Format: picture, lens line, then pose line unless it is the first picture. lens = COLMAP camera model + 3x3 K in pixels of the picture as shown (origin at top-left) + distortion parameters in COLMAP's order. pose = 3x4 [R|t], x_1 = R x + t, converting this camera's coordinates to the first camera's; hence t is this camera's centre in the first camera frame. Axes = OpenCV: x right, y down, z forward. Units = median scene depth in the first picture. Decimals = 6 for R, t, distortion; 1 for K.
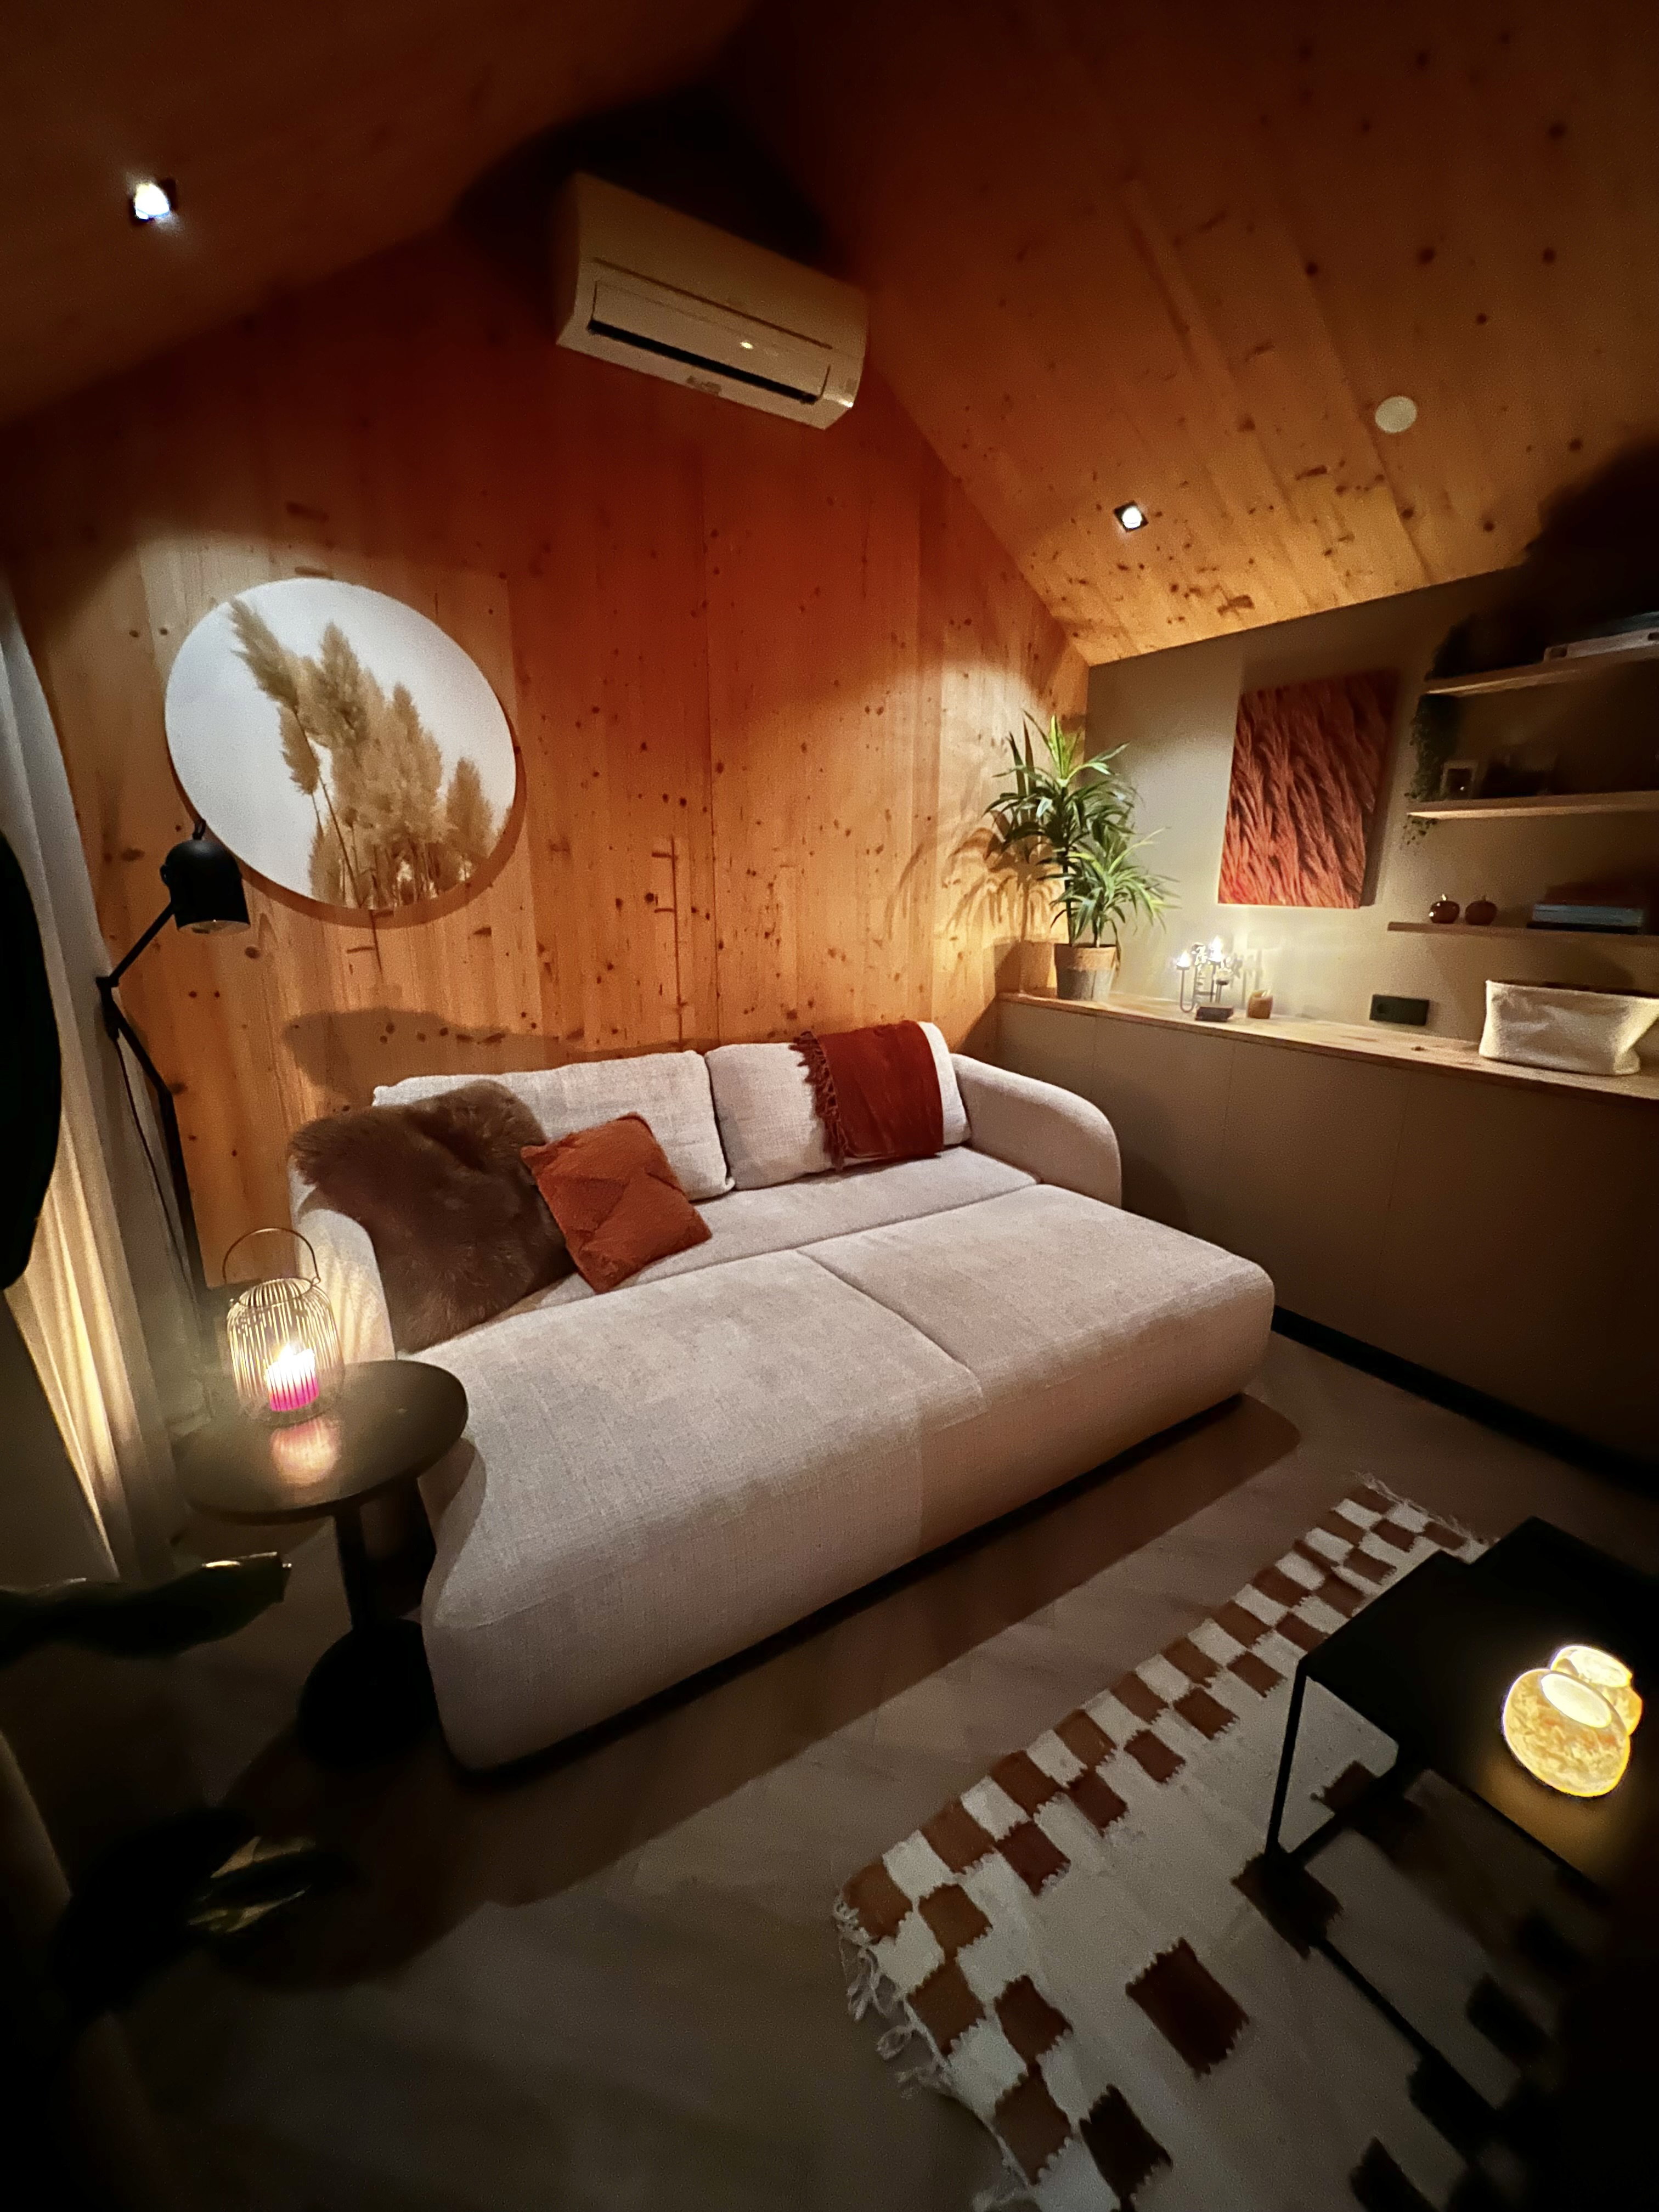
lens RADIAL K [[862.7, 0, 823.2], [0, 862.7, 1101.5], [0, 0, 1]] dist [-0.001241, -0.000119]
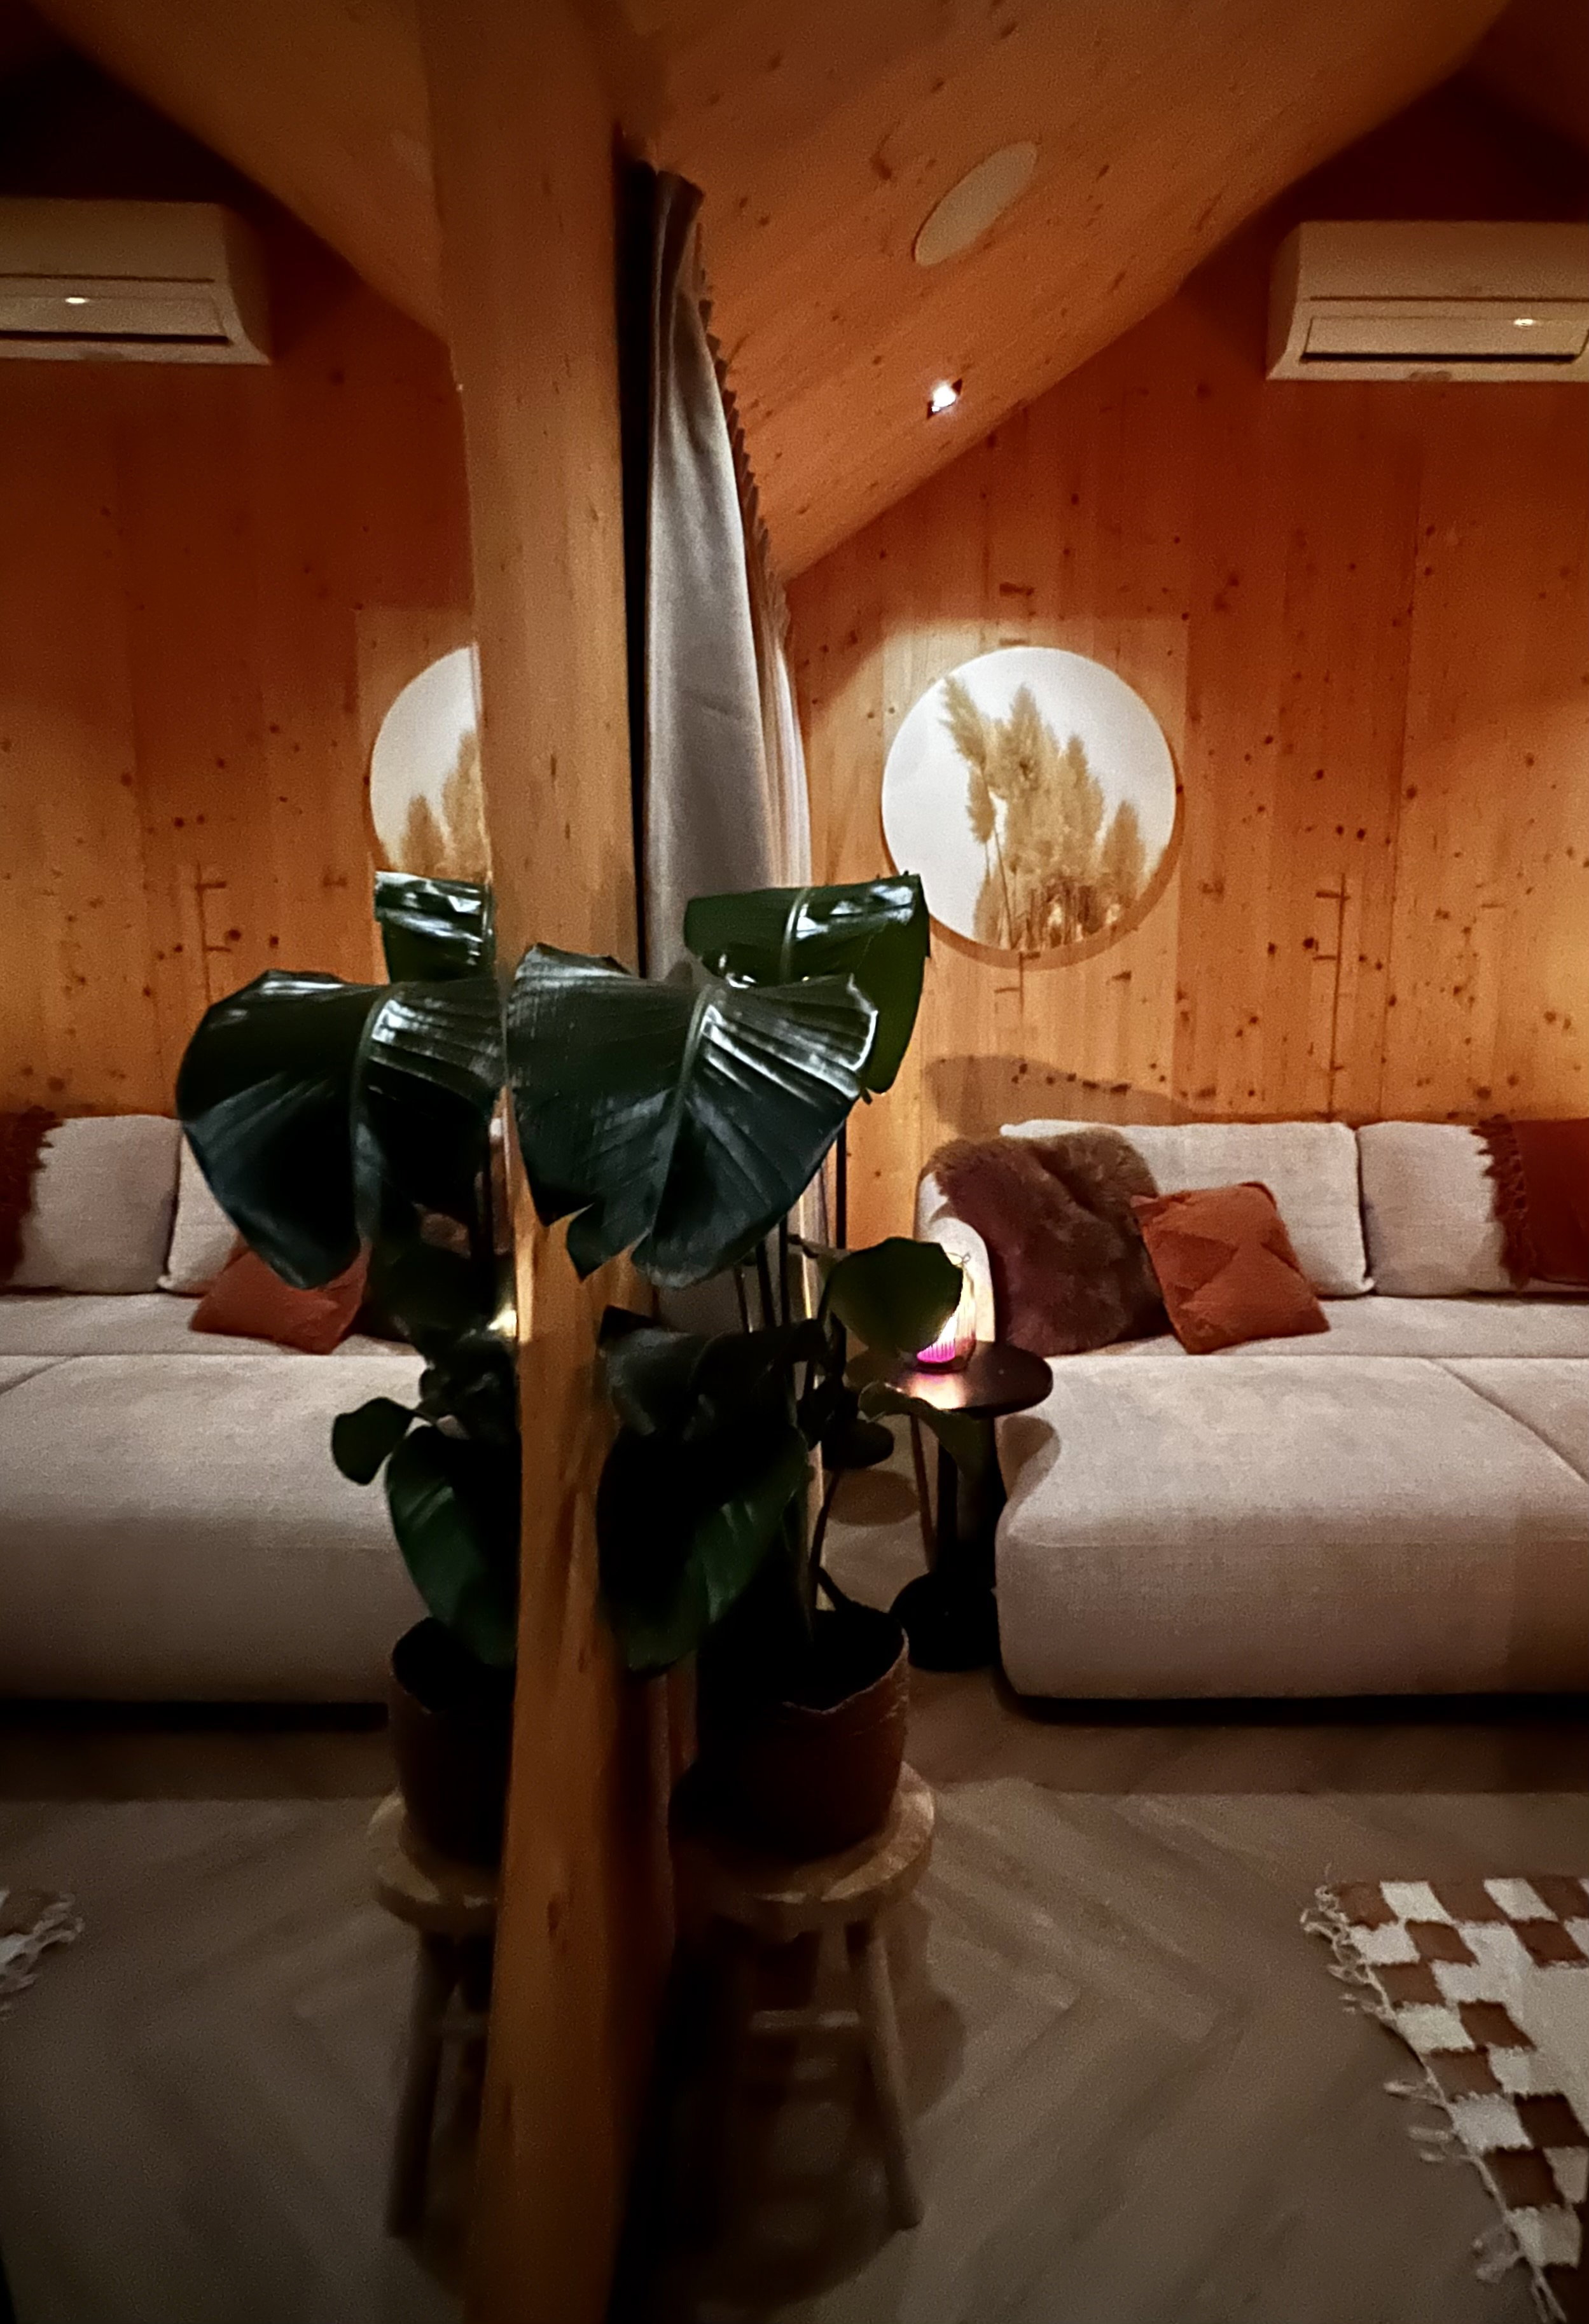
lens RADIAL K [[1324.4, 0, 902.5], [0, 1324.4, 1160.3], [0, 0, 1]] dist [-0.001398, -0.000002]
pose [[0.856579, 0.088782, -0.508320, 0.172465], [-0.129630, 0.990521, -0.045440, 0.111260], [0.499467, 0.104817, 0.859968, -0.389297]]
